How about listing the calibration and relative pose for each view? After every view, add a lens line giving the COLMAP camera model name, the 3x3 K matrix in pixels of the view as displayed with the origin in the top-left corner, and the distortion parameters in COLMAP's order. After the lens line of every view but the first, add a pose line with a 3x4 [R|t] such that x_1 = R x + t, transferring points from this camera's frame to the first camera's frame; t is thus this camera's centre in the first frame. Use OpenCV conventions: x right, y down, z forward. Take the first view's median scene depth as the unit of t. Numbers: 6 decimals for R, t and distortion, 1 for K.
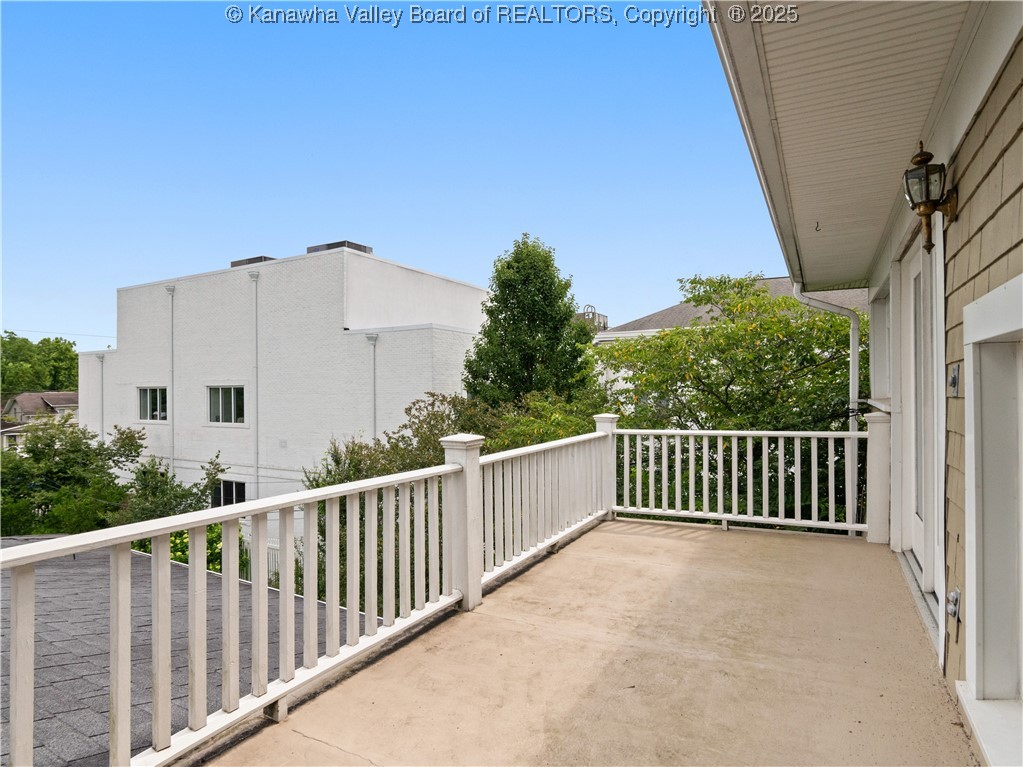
lens RADIAL K [[562.9, 0, 517.9], [0, 562.9, 383.4], [0, 0, 1]] dist [-0.025536, 0.000714]
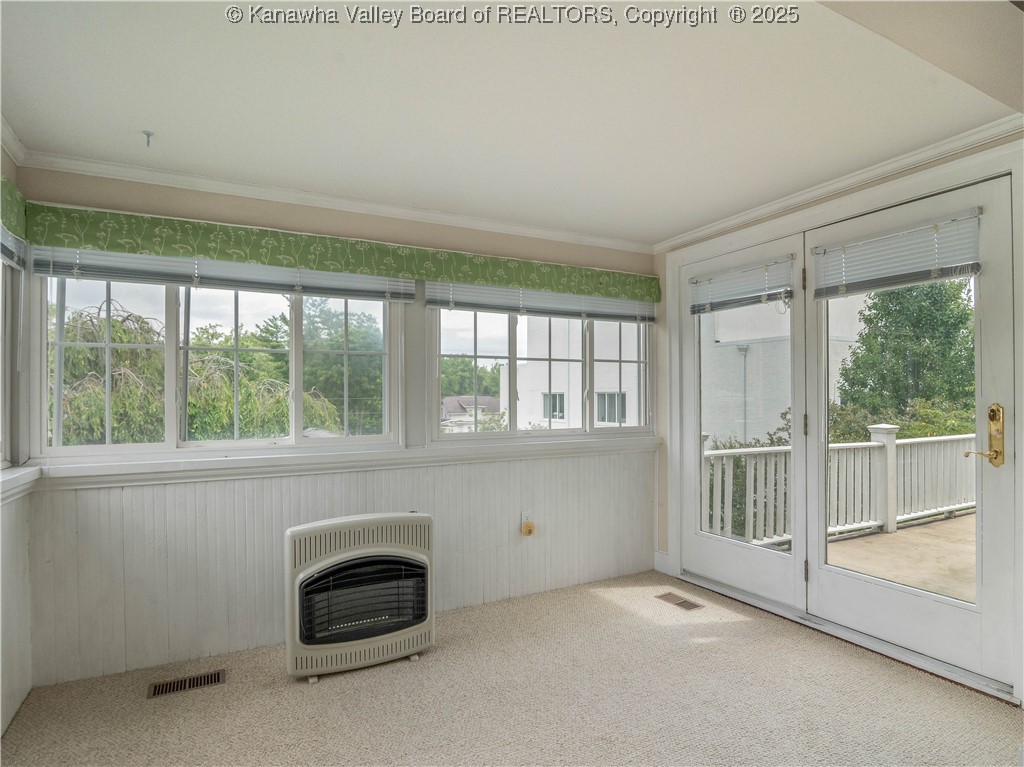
lens RADIAL K [[563.5, 0, 516.1], [0, 563.5, 386.5], [0, 0, 1]] dist [-0.025536, 0.000714]
pose [[0.830317, -0.001572, -0.557289, -0.017061], [-0.001405, 0.999987, -0.004913, -0.001736], [0.557290, 0.004862, 0.830304, -0.189054]]
